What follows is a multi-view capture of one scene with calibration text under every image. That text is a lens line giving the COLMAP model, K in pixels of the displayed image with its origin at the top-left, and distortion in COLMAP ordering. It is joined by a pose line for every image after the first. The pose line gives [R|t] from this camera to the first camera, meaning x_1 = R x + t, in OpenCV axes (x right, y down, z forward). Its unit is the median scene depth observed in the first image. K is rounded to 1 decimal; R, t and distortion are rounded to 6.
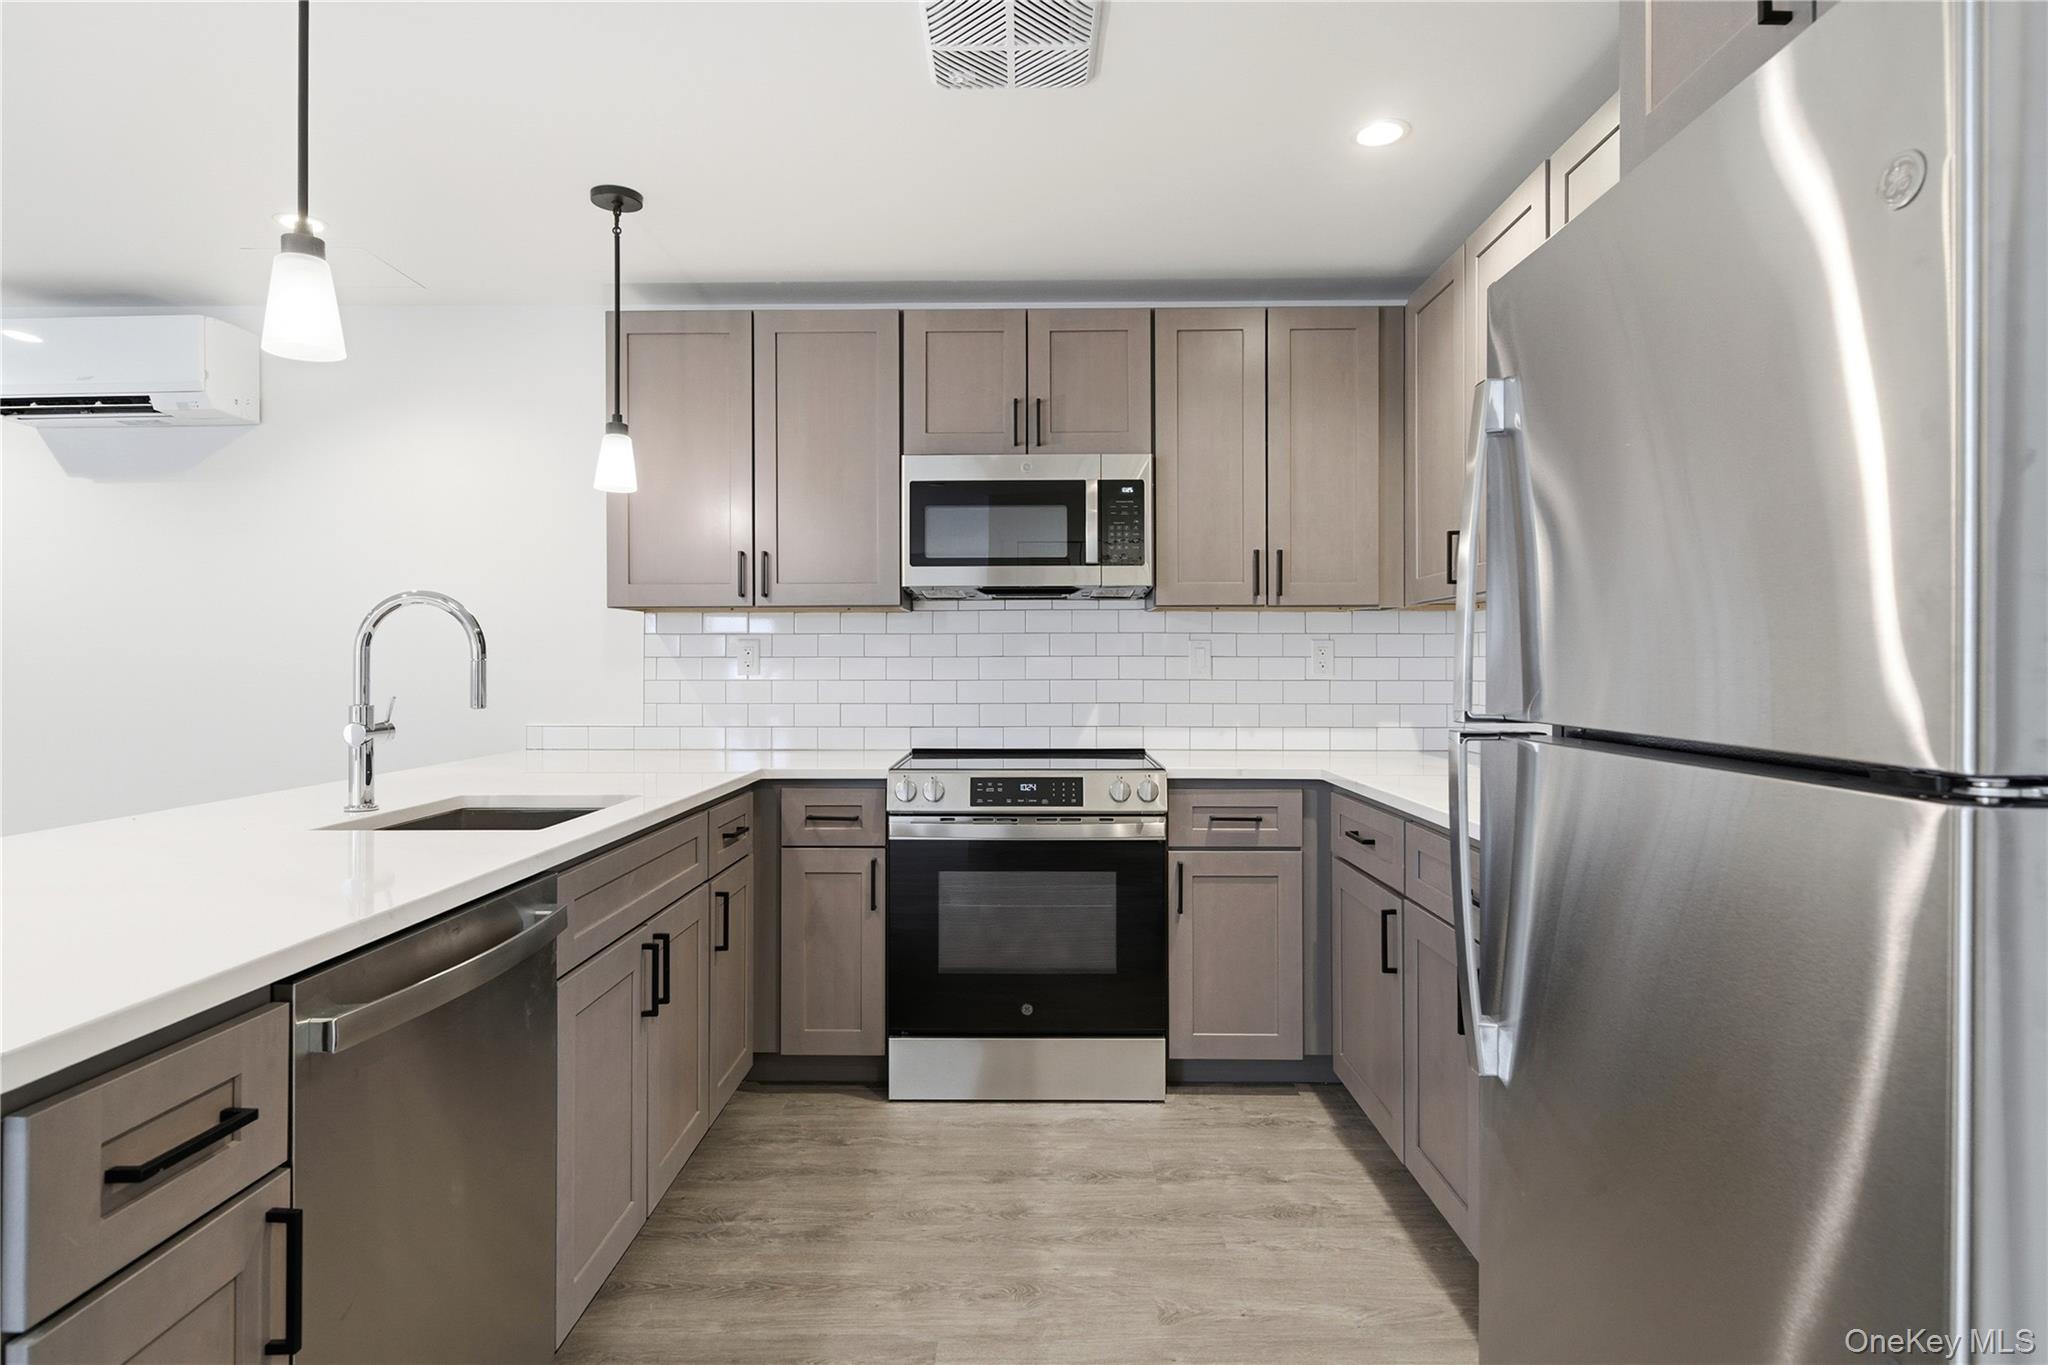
lens RADIAL K [[1107.9, 0, 1023.0], [0, 1107.9, 663.8], [0, 0, 1]] dist [0.000155, 0.000254]
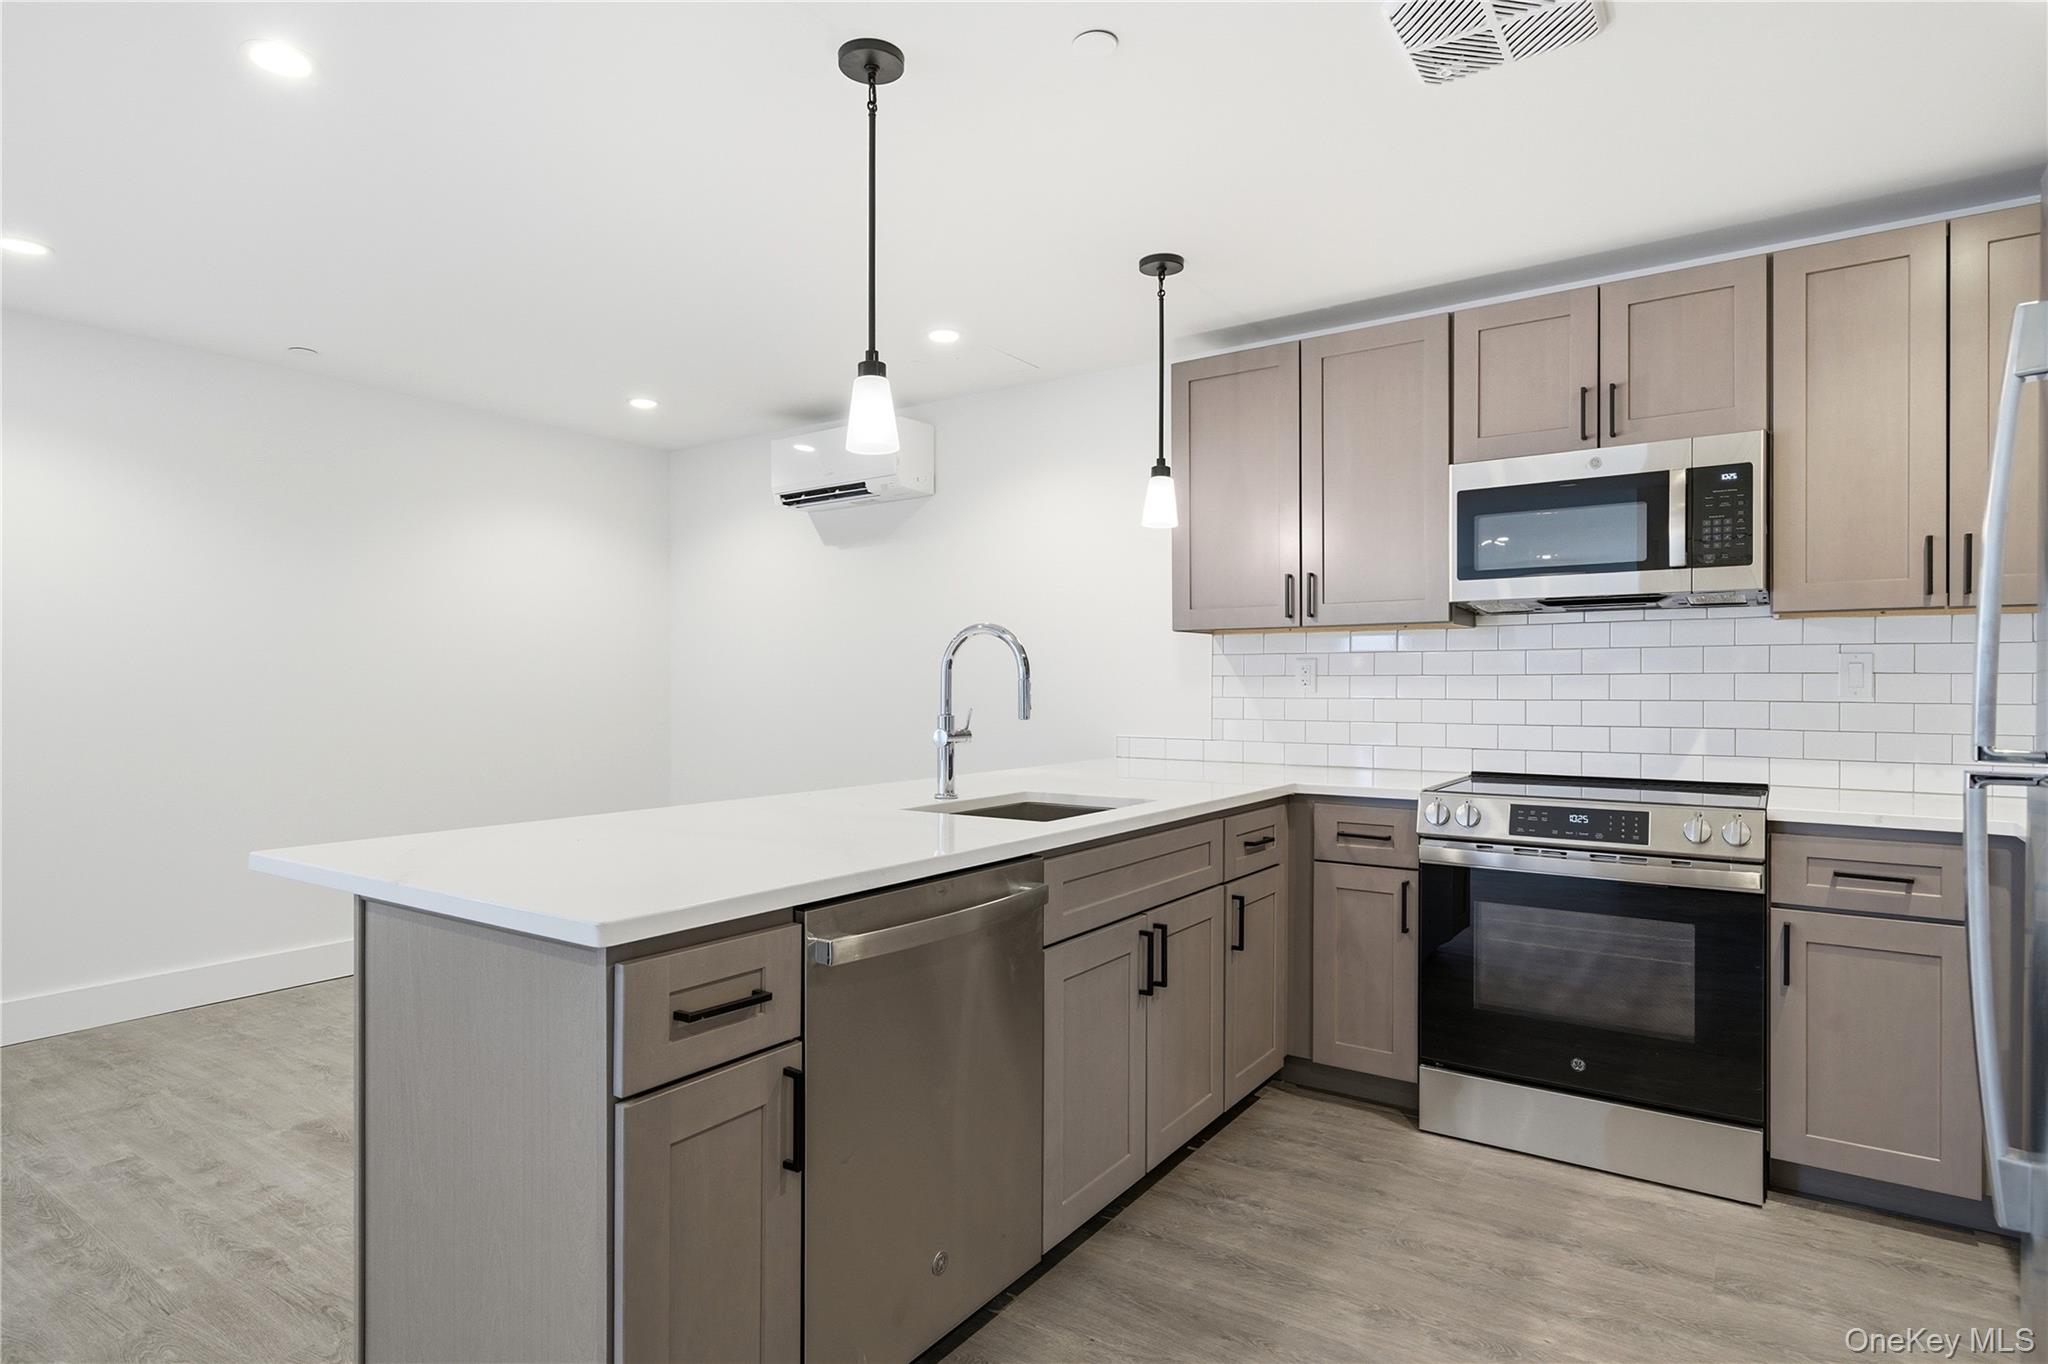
lens RADIAL K [[1101.2, 0, 1013.8], [0, 1101.2, 688.9], [0, 0, 1]] dist [0.002980, -0.000324]
pose [[0.827607, 0.003322, -0.561298, 0.126409], [0.000510, 0.999978, 0.006671, -0.000987], [0.561308, -0.005807, 0.827587, -0.001778]]
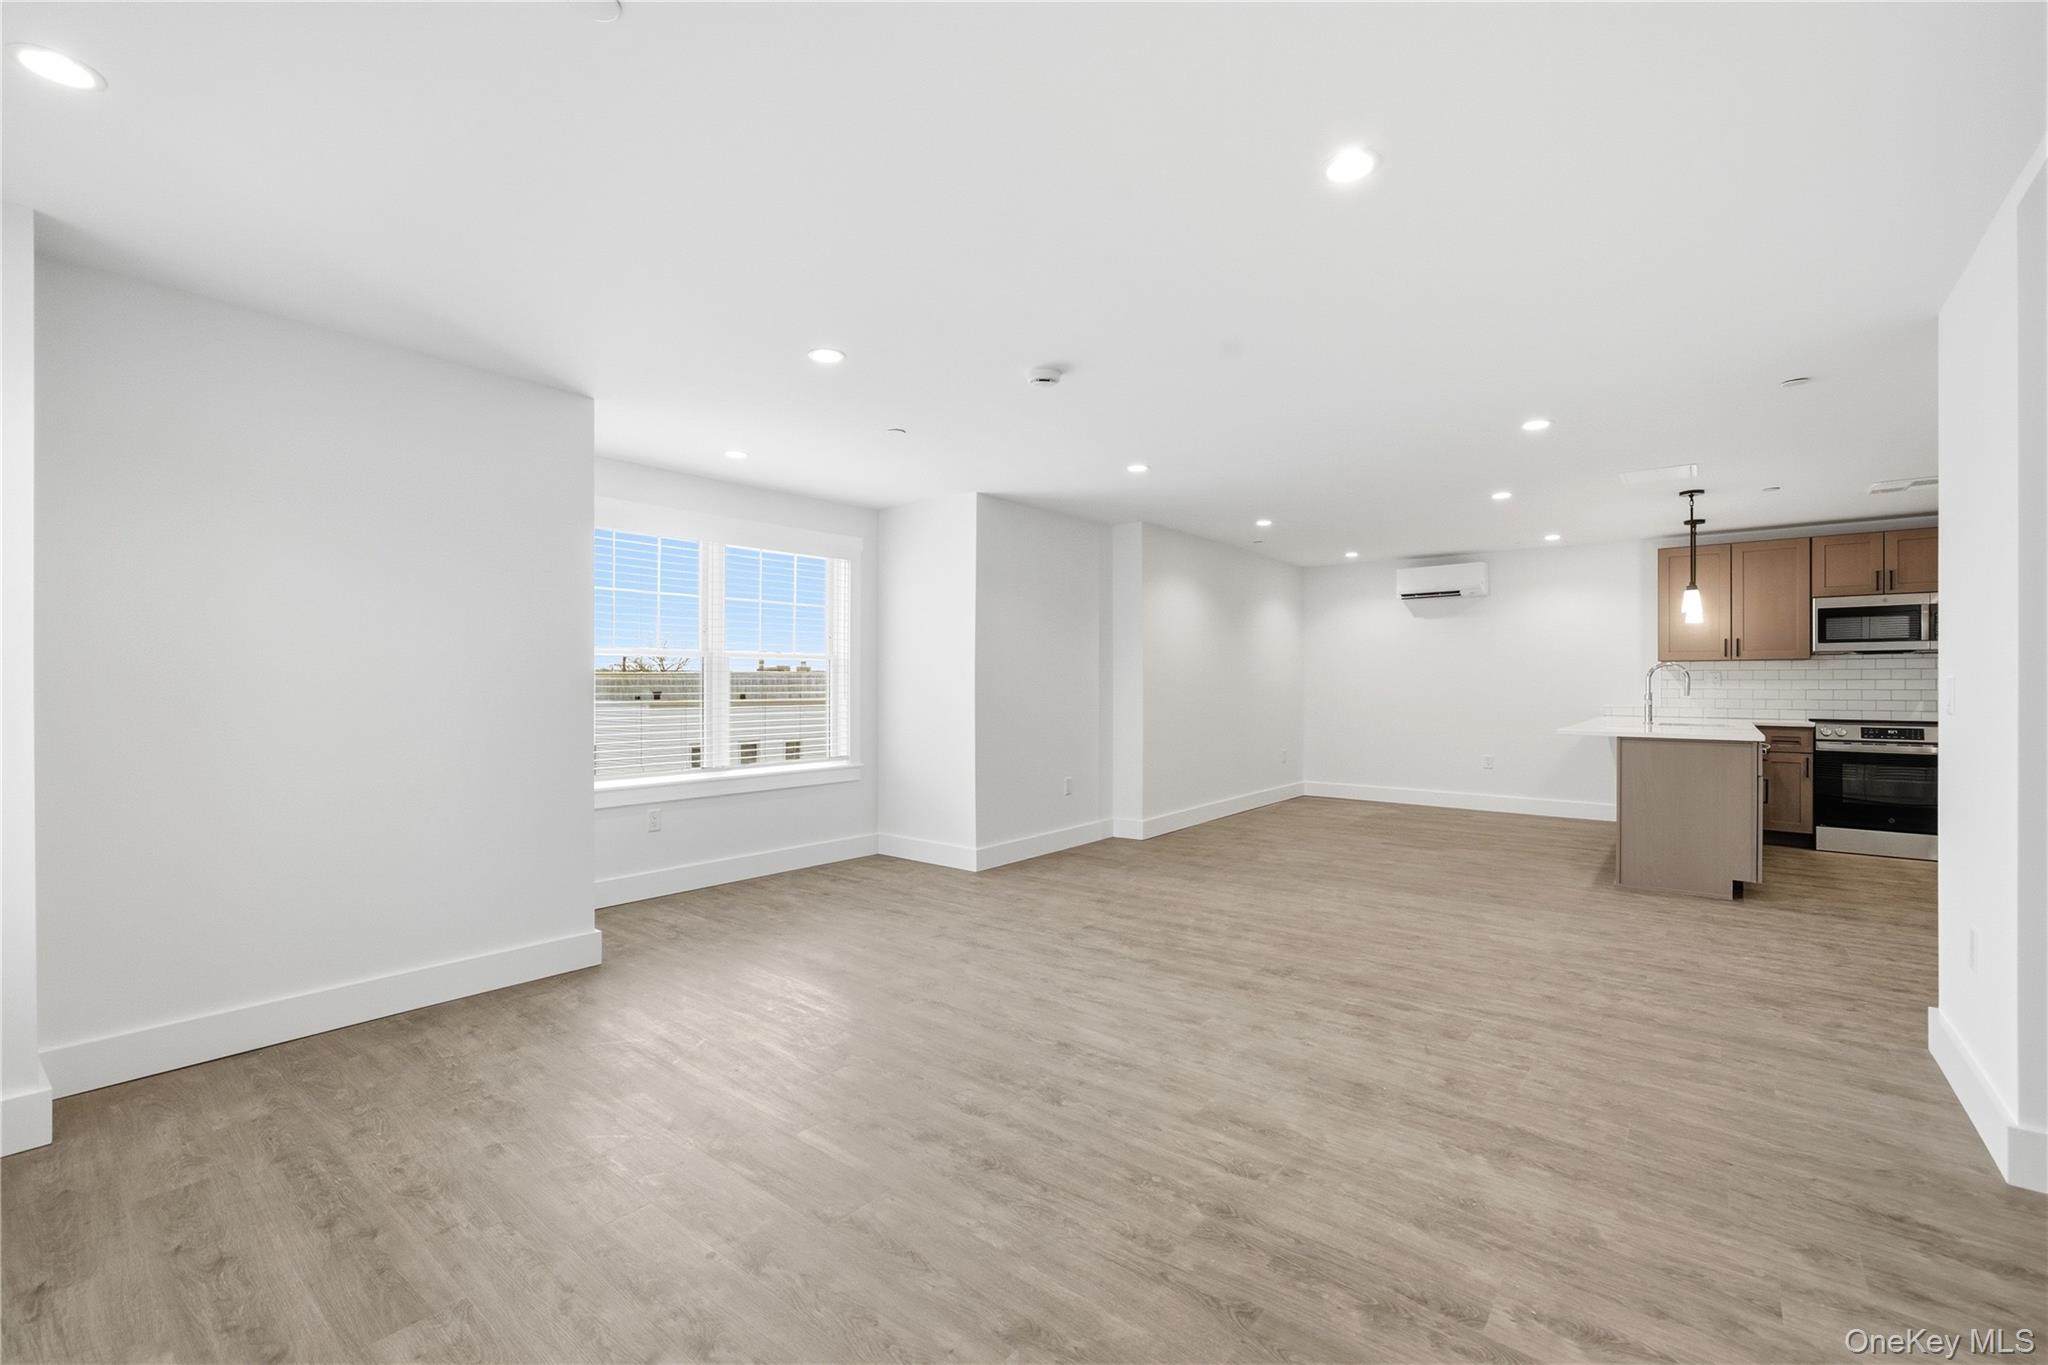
lens RADIAL K [[851.9, 0, 1024.4], [0, 851.9, 687.0], [0, 0, 1]] dist [-0.000270, 0.000588]
pose [[0.783385, 0.001660, -0.621535, -0.336218], [0.001583, 0.999988, 0.004665, -0.002524], [0.621535, -0.004638, 0.783373, -1.736461]]
